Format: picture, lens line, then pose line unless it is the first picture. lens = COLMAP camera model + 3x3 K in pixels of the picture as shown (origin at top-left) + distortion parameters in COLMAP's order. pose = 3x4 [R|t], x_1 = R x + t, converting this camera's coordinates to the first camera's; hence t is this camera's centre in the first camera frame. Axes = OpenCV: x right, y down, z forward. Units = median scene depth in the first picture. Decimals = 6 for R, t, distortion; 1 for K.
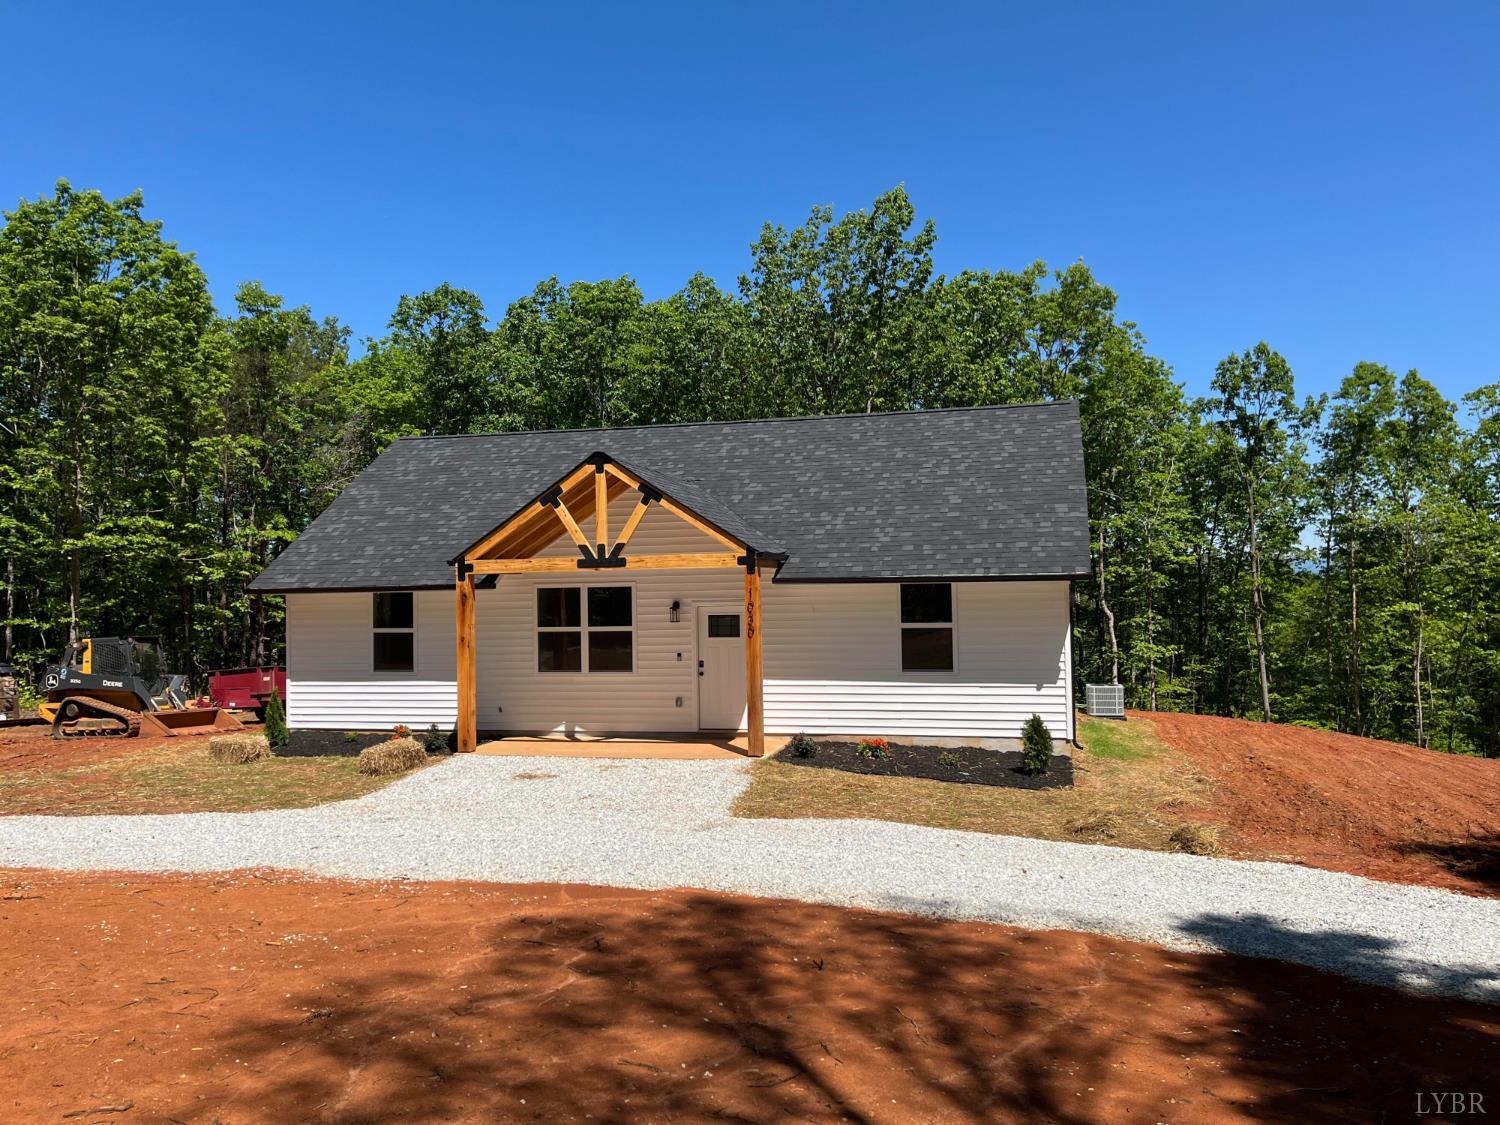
lens RADIAL K [[1114.6, 0, 761.3], [0, 1114.6, 552.5], [0, 0, 1]] dist [0.038592, -0.043505]
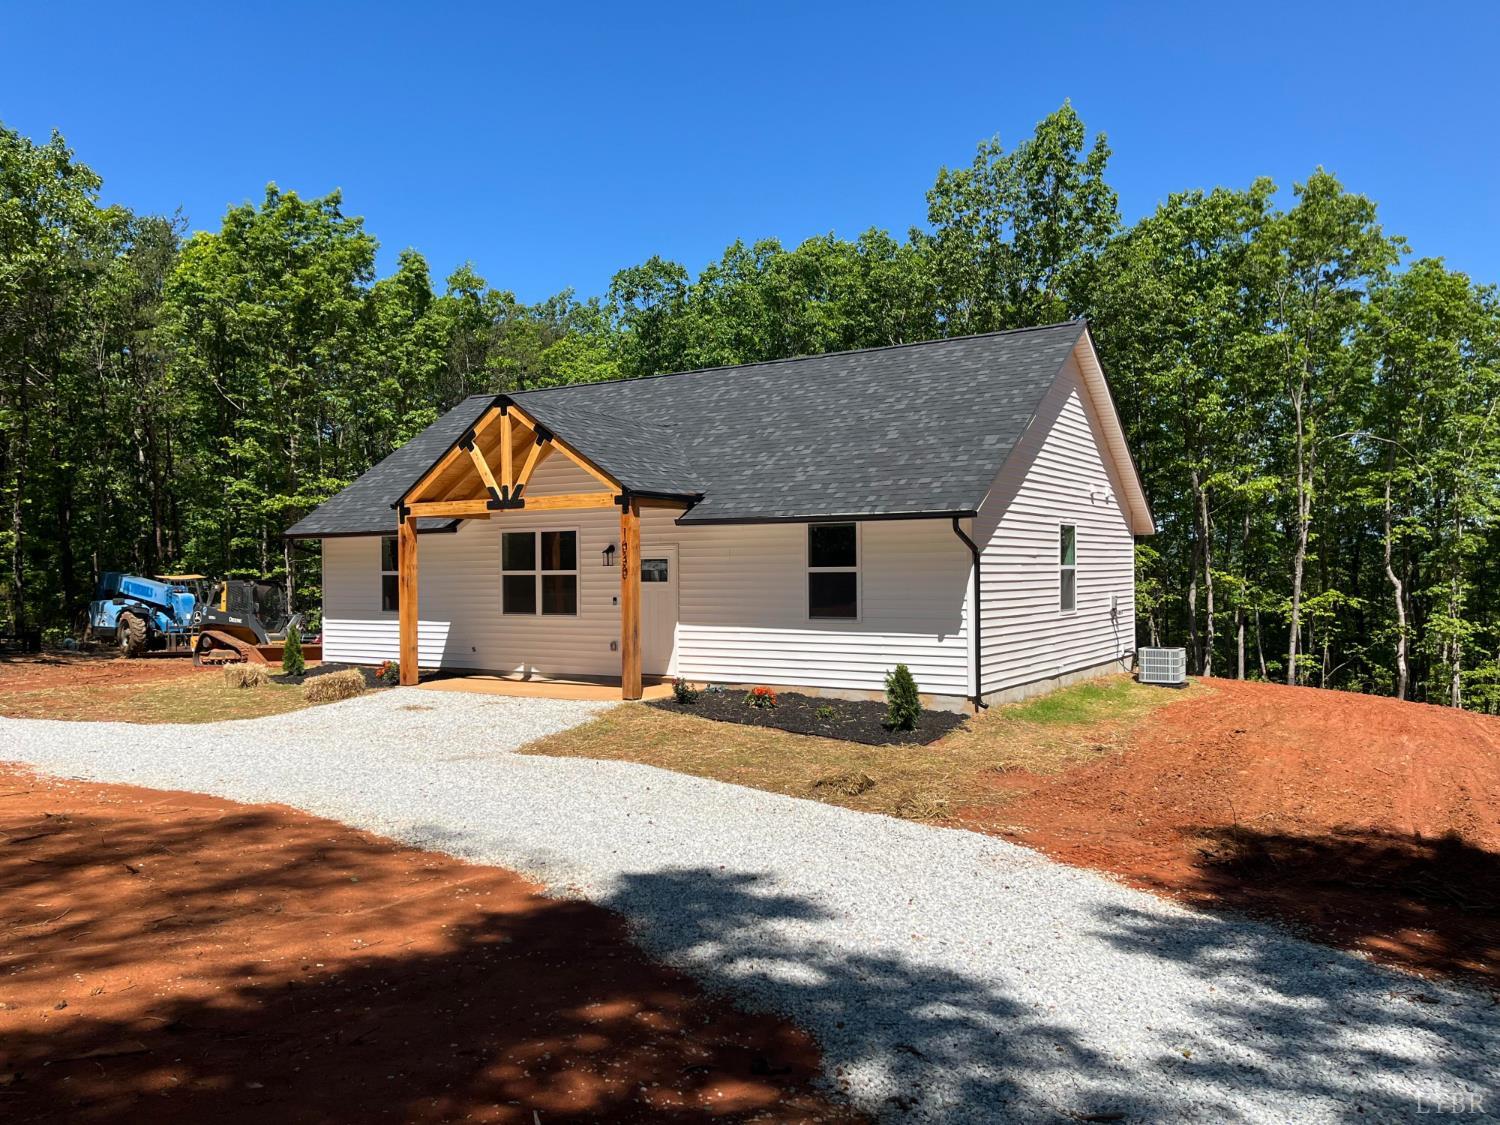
lens RADIAL K [[1114.6, 0, 752.0], [0, 1114.6, 568.0], [0, 0, 1]] dist [0.038592, -0.043505]
pose [[0.951126, 0.007453, -0.308712, 0.370633], [0.004852, 0.999225, 0.039073, 0.027447], [0.308764, -0.038661, 0.950353, 0.097979]]
